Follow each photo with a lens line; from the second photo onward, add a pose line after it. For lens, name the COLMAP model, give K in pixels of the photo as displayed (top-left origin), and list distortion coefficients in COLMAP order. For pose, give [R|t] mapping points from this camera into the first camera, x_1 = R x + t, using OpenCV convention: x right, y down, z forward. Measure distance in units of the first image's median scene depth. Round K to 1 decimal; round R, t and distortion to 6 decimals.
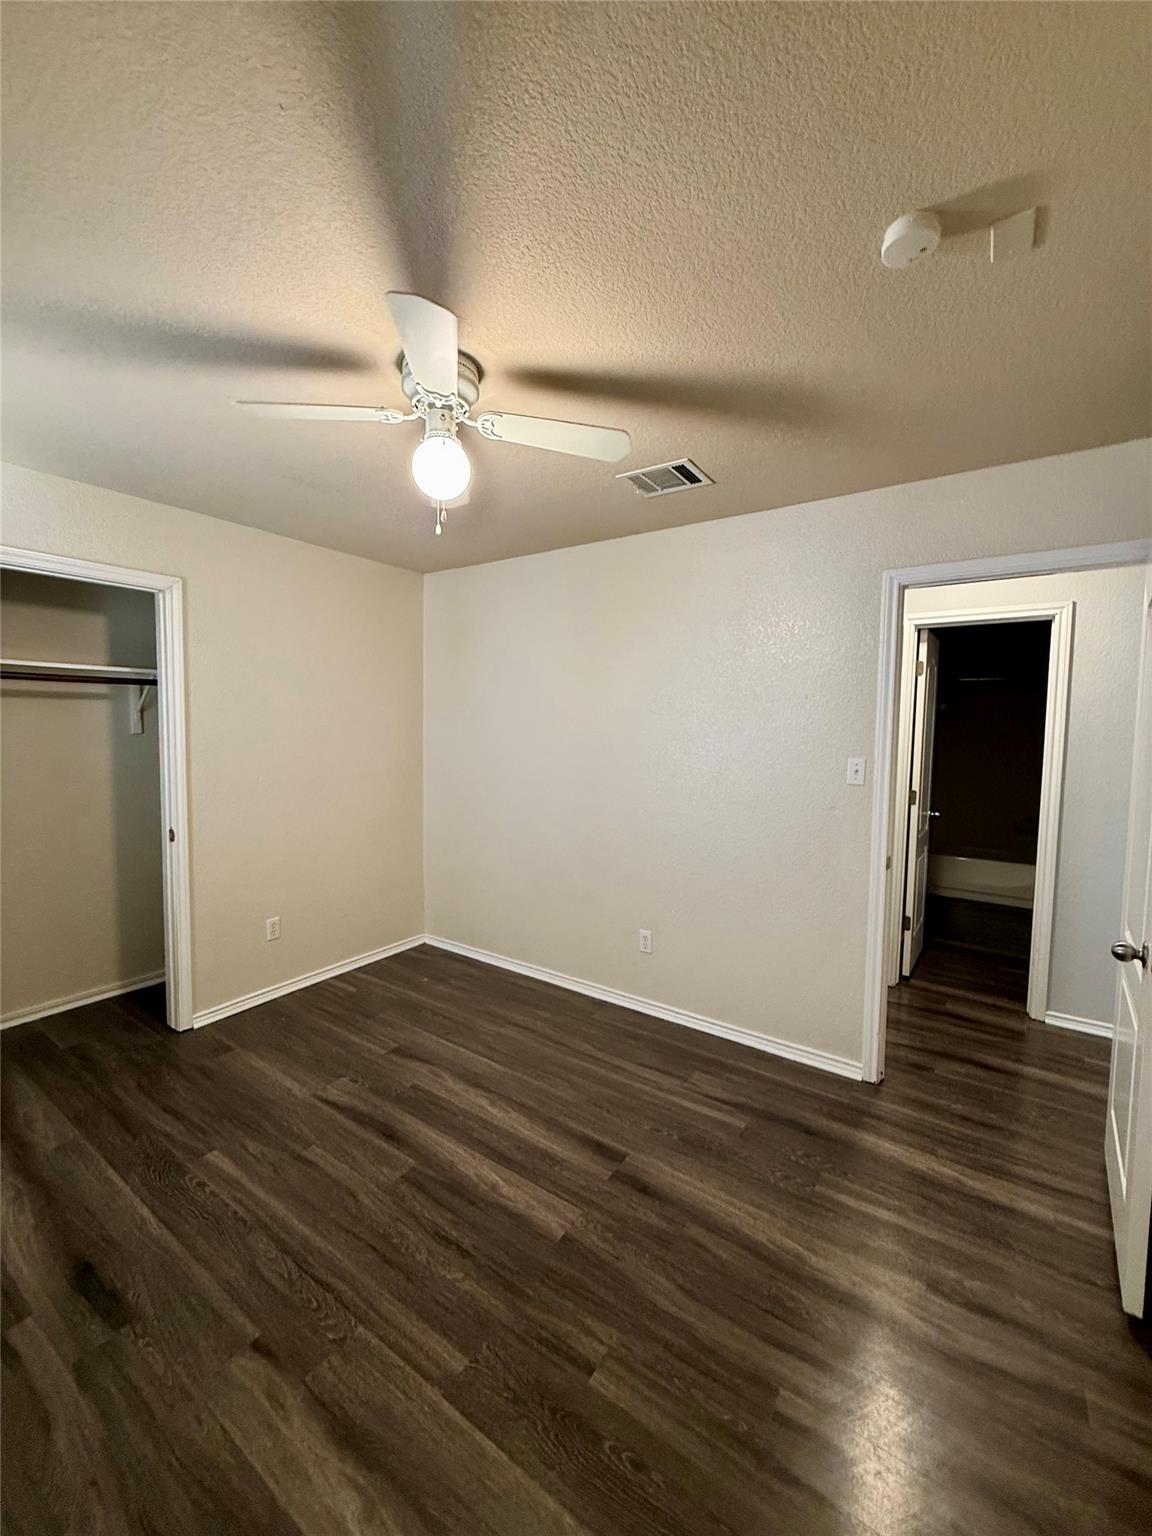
lens RADIAL K [[611.1, 0, 575.1], [0, 611.1, 763.8], [0, 0, 1]] dist [0.000385, -0.000064]
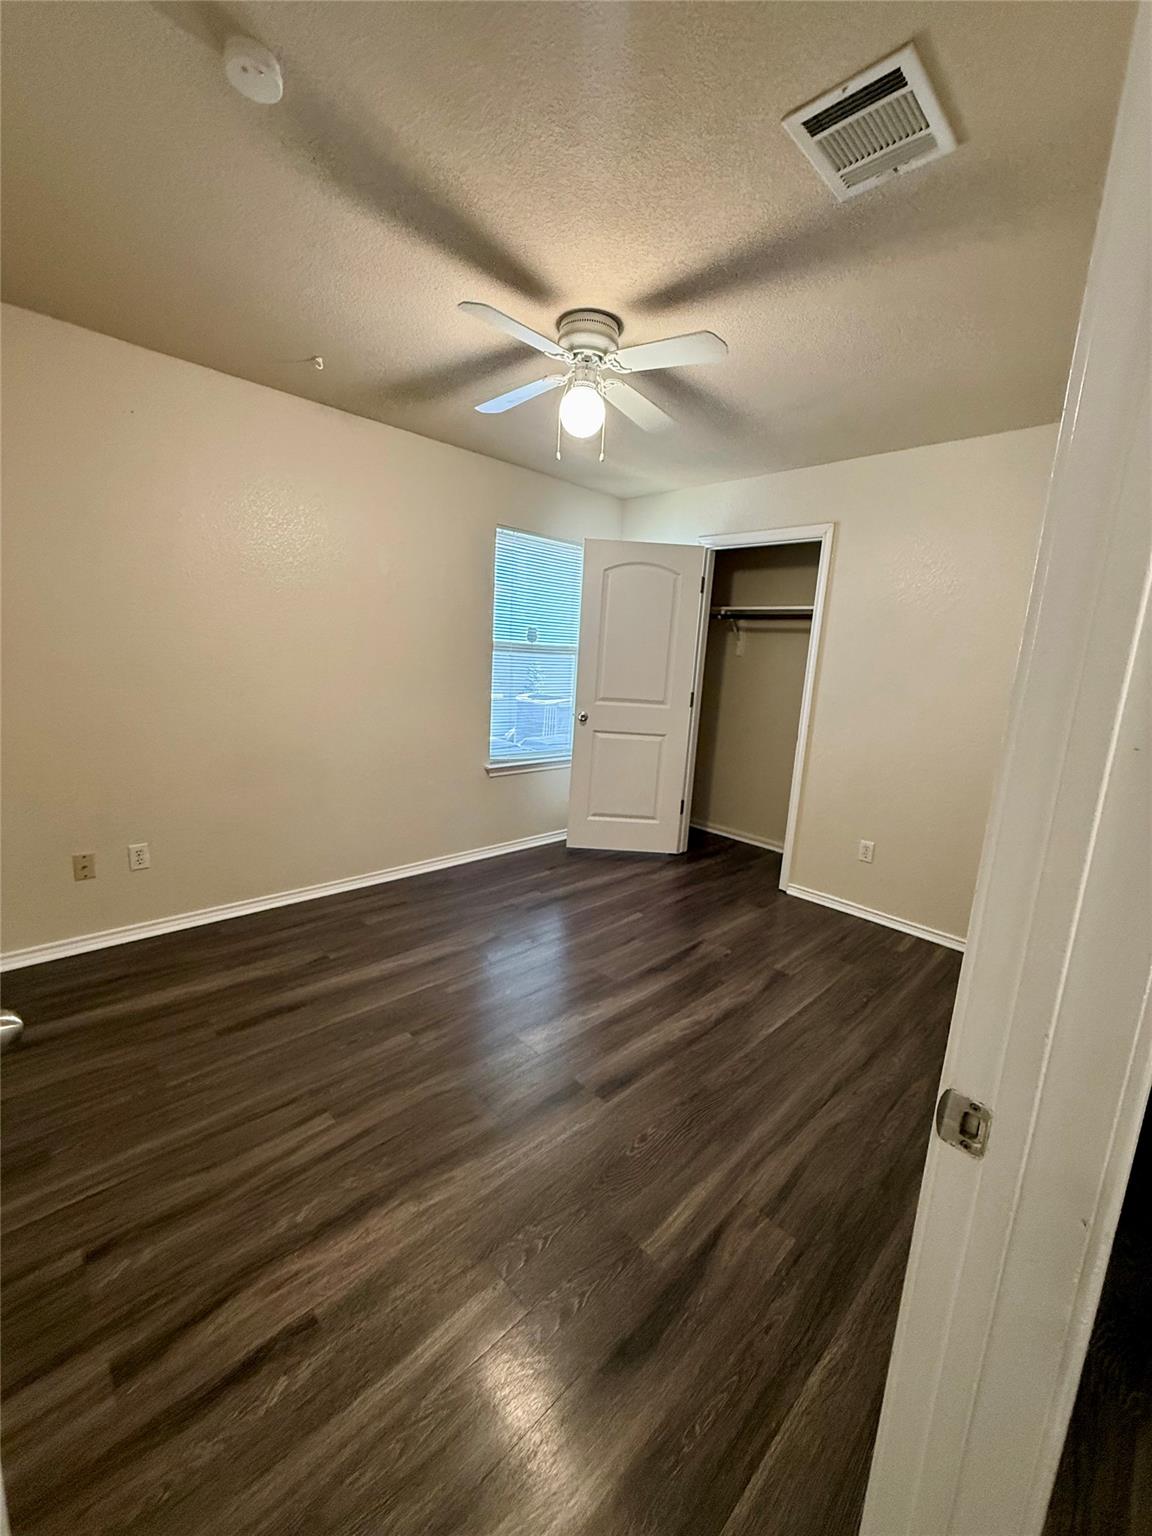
lens RADIAL K [[611.1, 0, 575.1], [0, 611.1, 763.8], [0, 0, 1]] dist [0.000385, -0.000064]
pose [[-0.195336, 0.151141, -0.969020, 0.777631], [-0.125606, 0.976061, 0.177559, 0.005861], [0.972660, 0.156398, -0.171676, 0.908082]]
